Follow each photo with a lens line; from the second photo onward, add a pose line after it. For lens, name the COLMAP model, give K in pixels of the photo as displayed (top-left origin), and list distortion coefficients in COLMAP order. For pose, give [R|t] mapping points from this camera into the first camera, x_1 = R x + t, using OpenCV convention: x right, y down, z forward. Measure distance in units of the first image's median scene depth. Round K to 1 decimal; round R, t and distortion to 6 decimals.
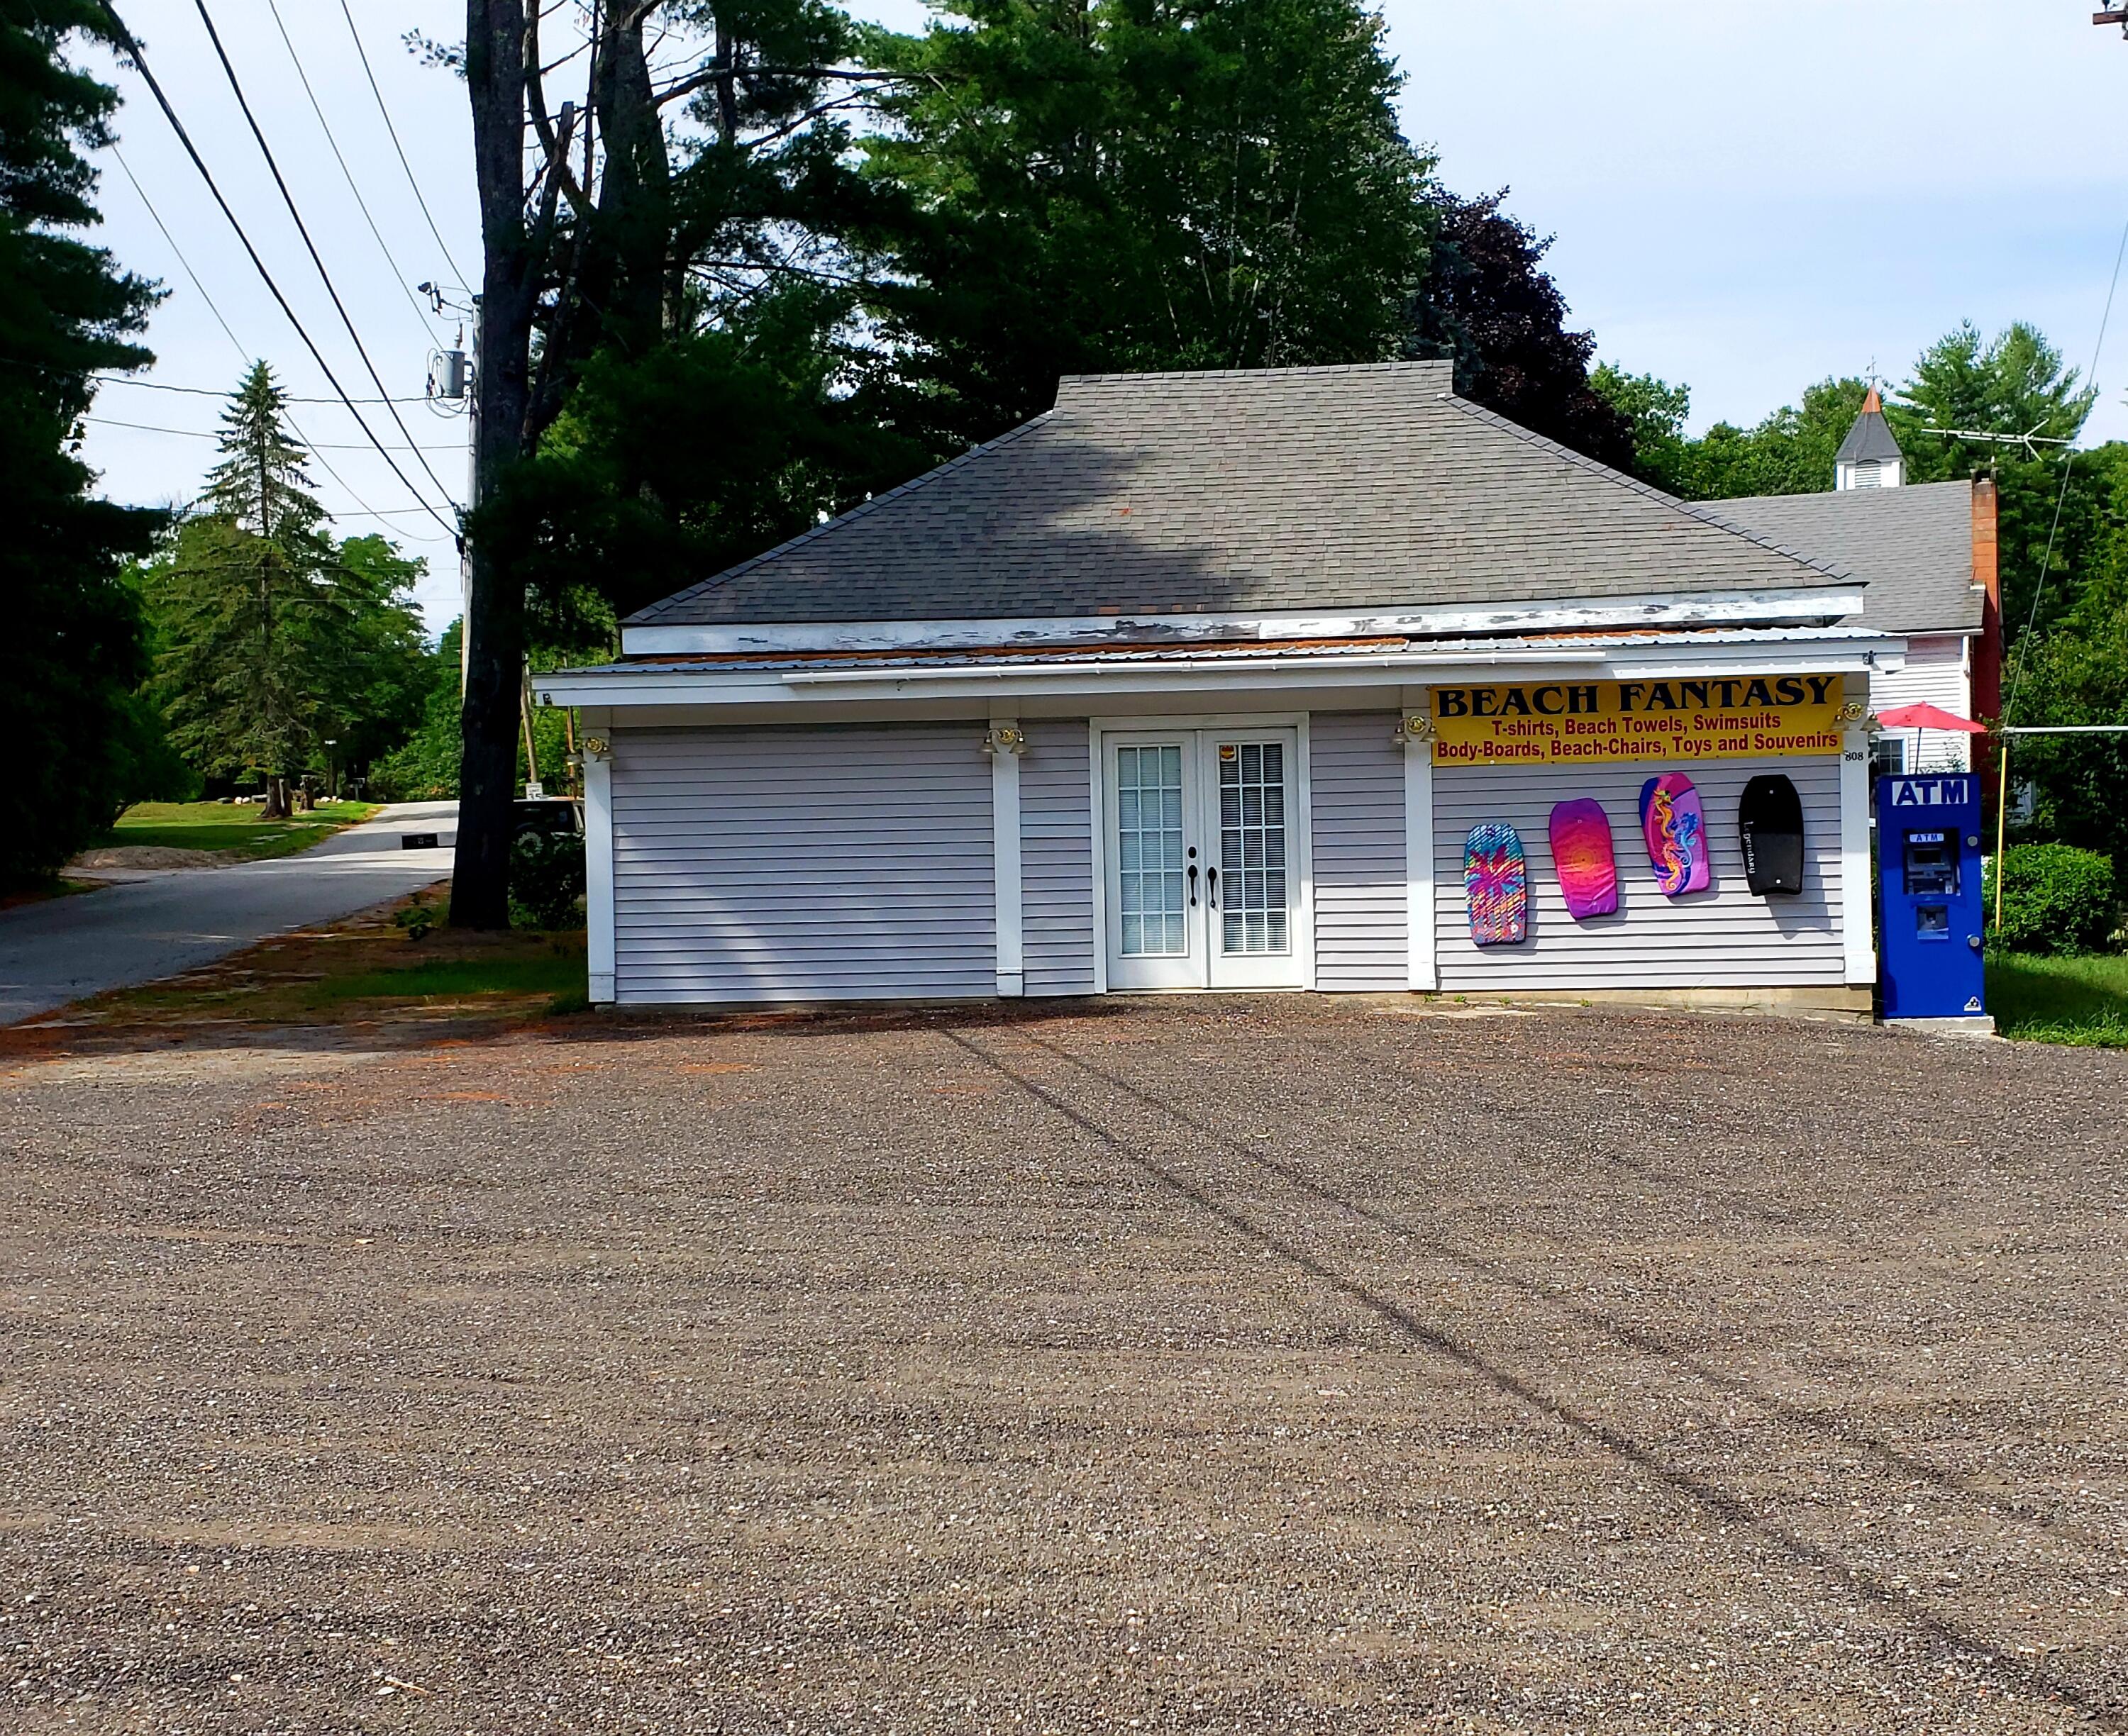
lens RADIAL K [[3275.9, 0, 1121.9], [0, 3275.9, 904.7], [0, 0, 1]] dist [0.231861, -0.106806]
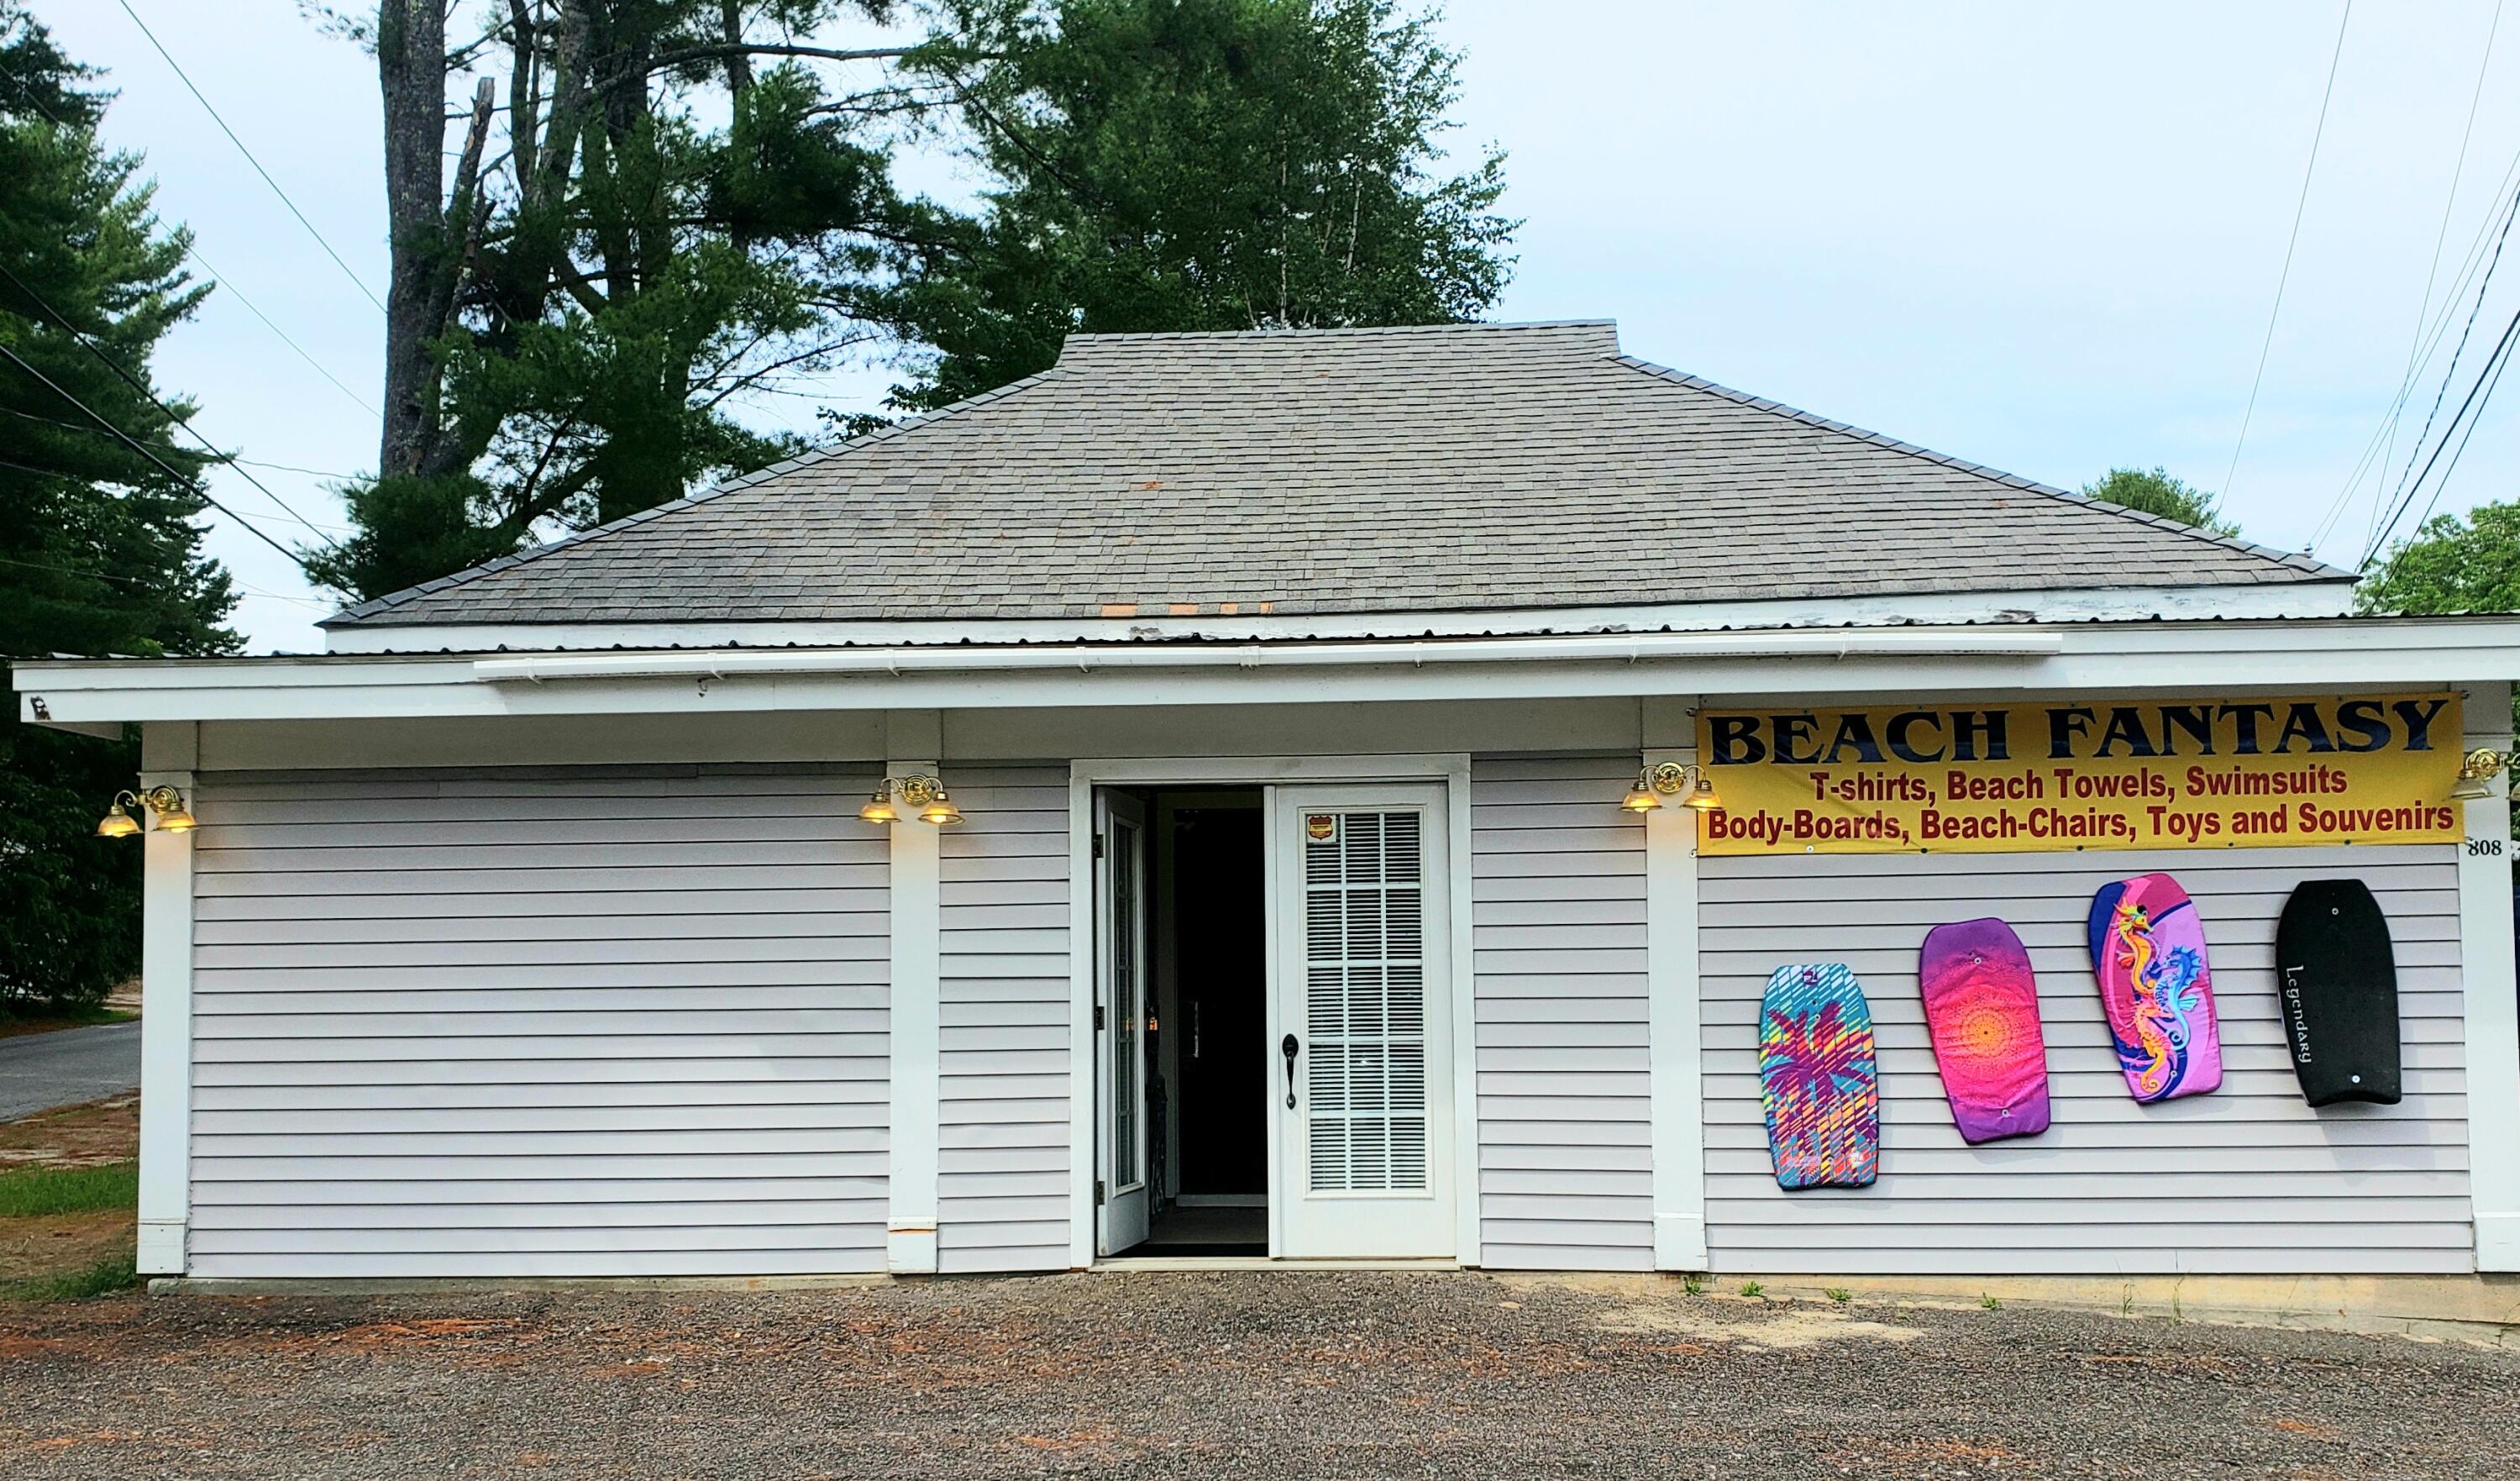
lens RADIAL K [[2248.4, 0, 1300.6], [0, 2248.4, 886.1], [0, 0, 1]] dist [0.196274, -0.579792]
pose [[0.998302, 0.014889, 0.056316, 0.007726], [-0.011400, 0.998024, -0.061787, -0.013170], [-0.057125, 0.061040, 0.996499, 0.631155]]
